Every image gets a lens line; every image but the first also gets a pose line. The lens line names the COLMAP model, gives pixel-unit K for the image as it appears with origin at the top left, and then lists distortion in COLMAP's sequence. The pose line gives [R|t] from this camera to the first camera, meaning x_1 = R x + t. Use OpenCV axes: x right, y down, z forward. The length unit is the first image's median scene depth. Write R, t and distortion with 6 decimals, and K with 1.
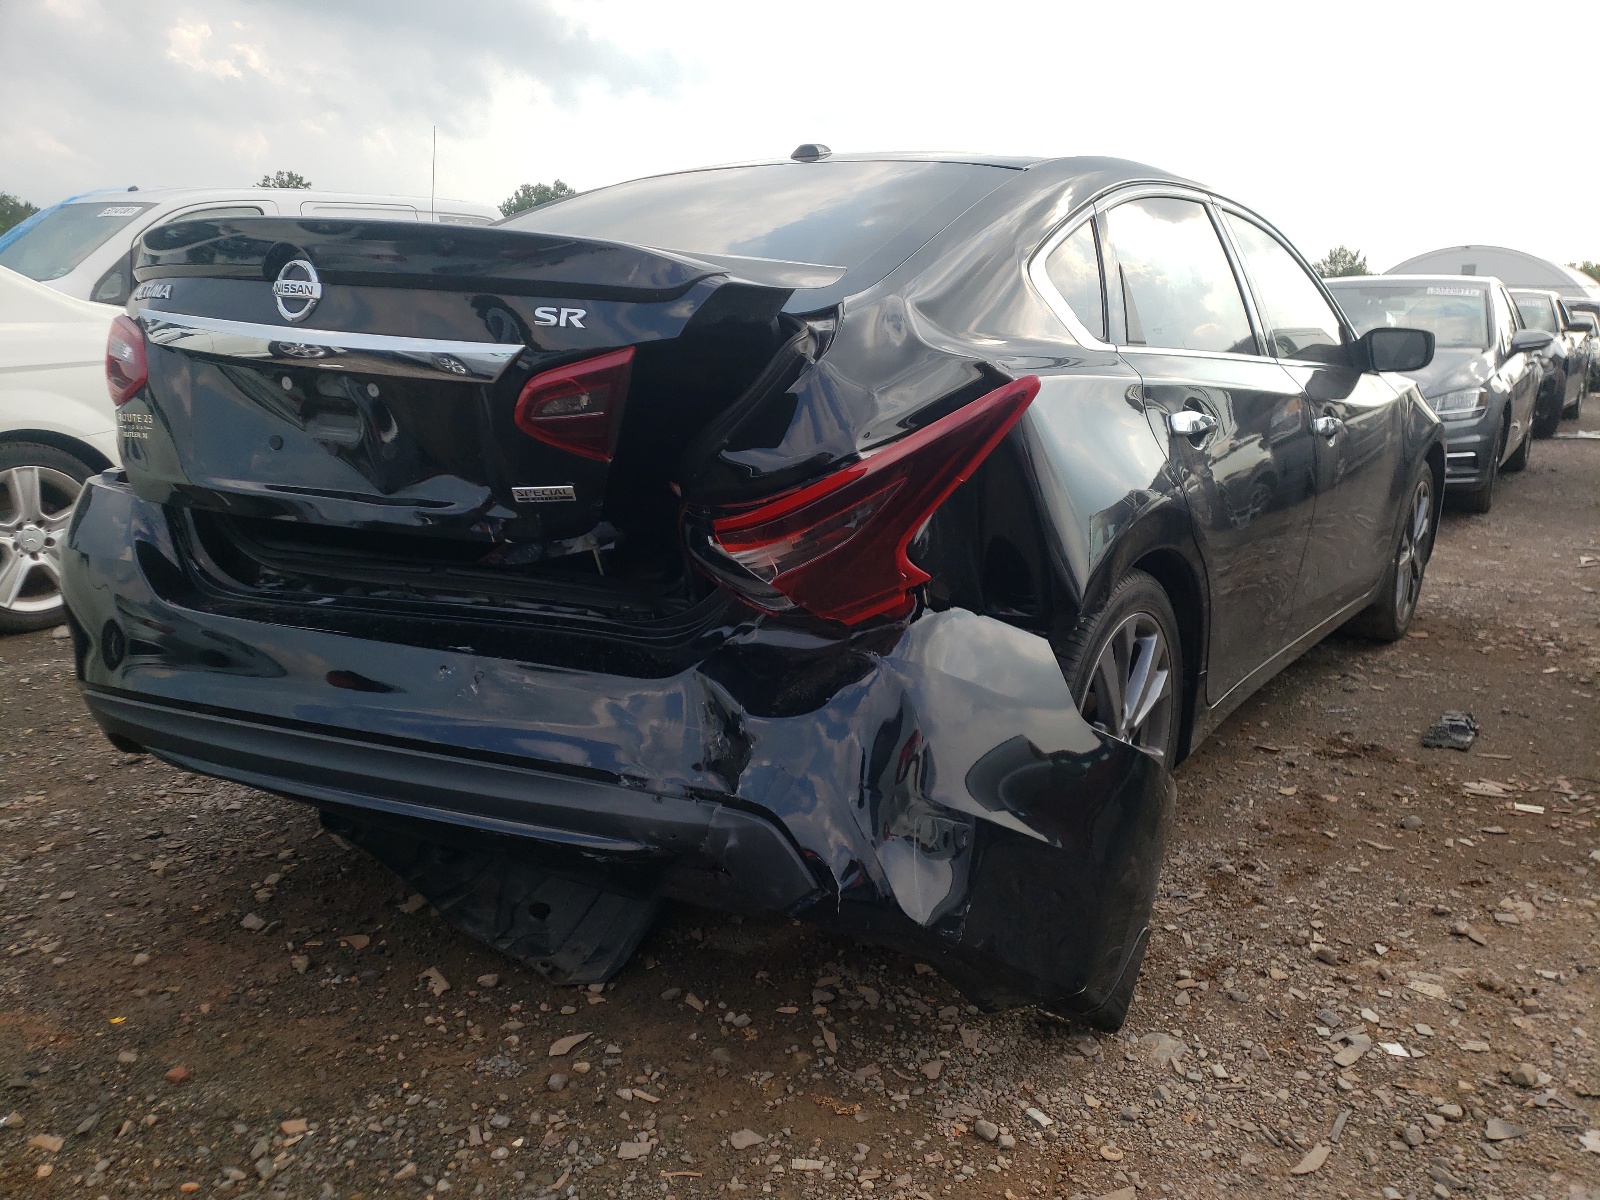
lens RADIAL K [[1215.2, 0, 805.4], [0, 1215.2, 600.0], [0, 0, 1]] dist [0.029495, -0.005726]
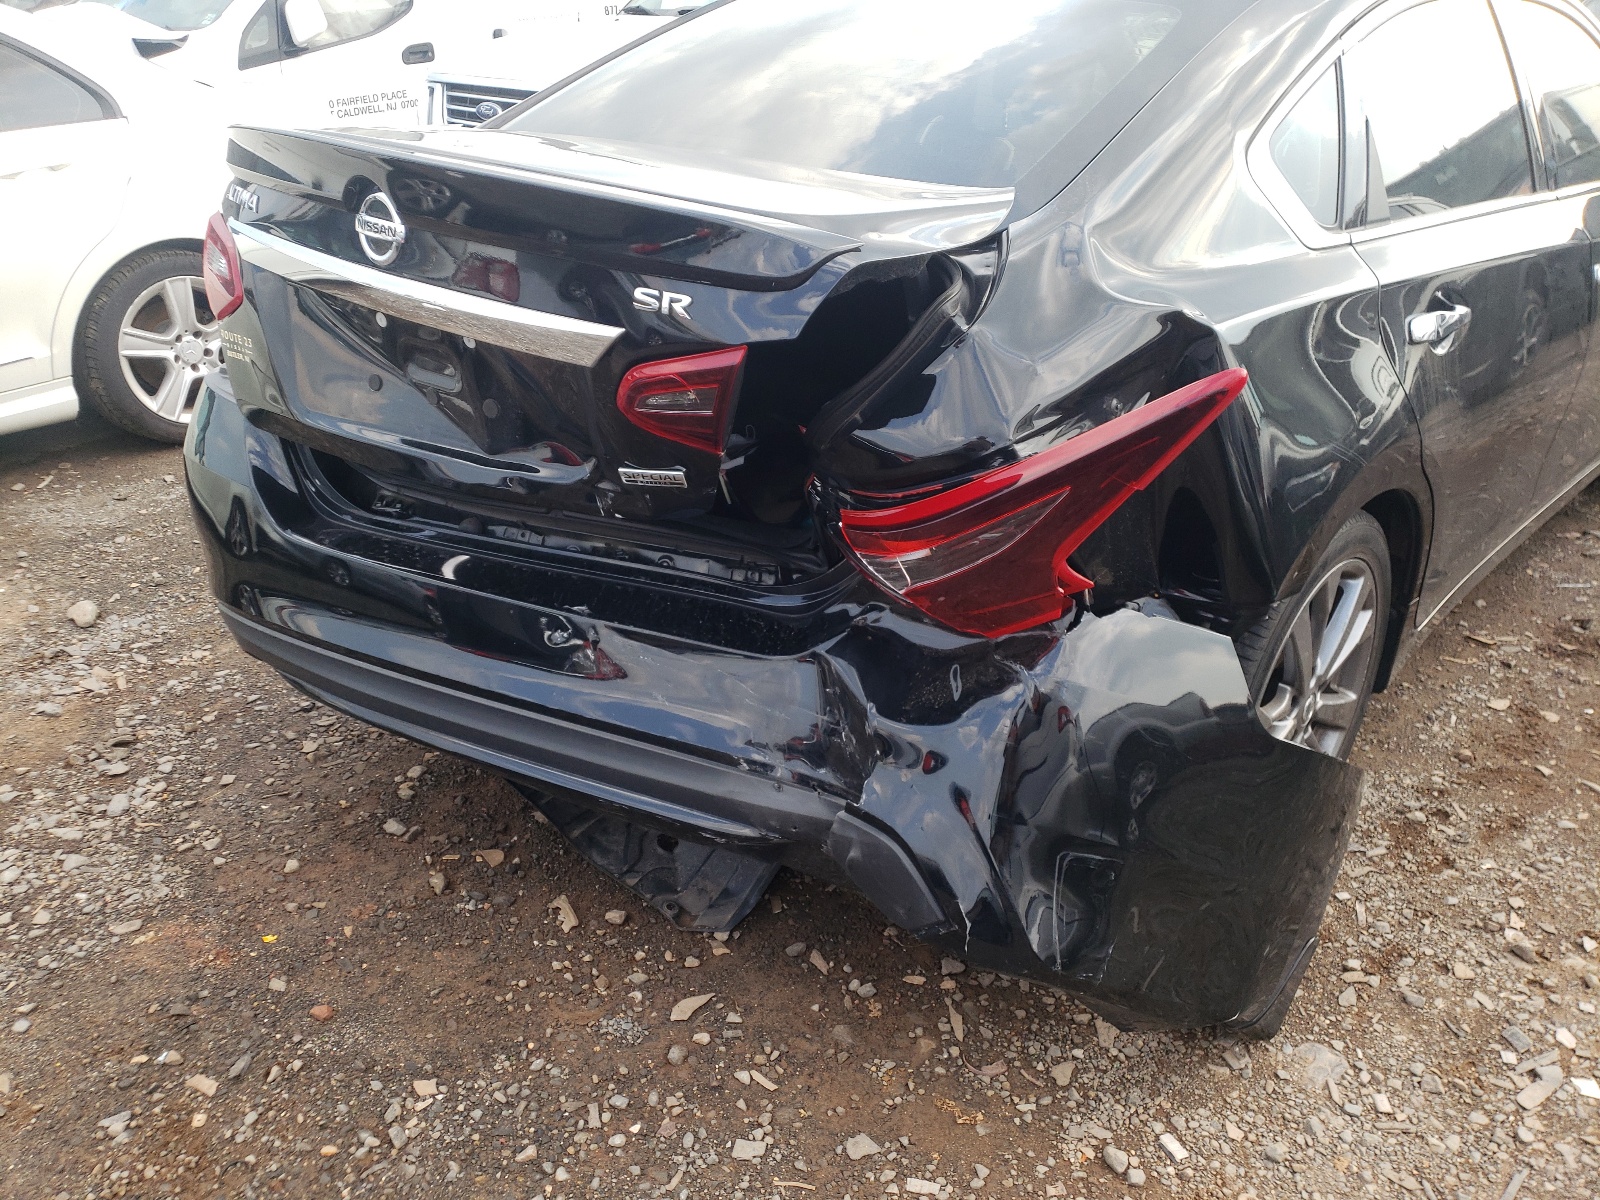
lens RADIAL K [[1222.1, 0, 795.5], [0, 1222.1, 600.5], [0, 0, 1]] dist [0.038796, -0.026339]
pose [[0.989465, 0.044658, -0.137710, 0.013489], [-0.012812, 0.974512, 0.223967, -0.184458], [0.144202, -0.219844, 0.964818, 0.124214]]
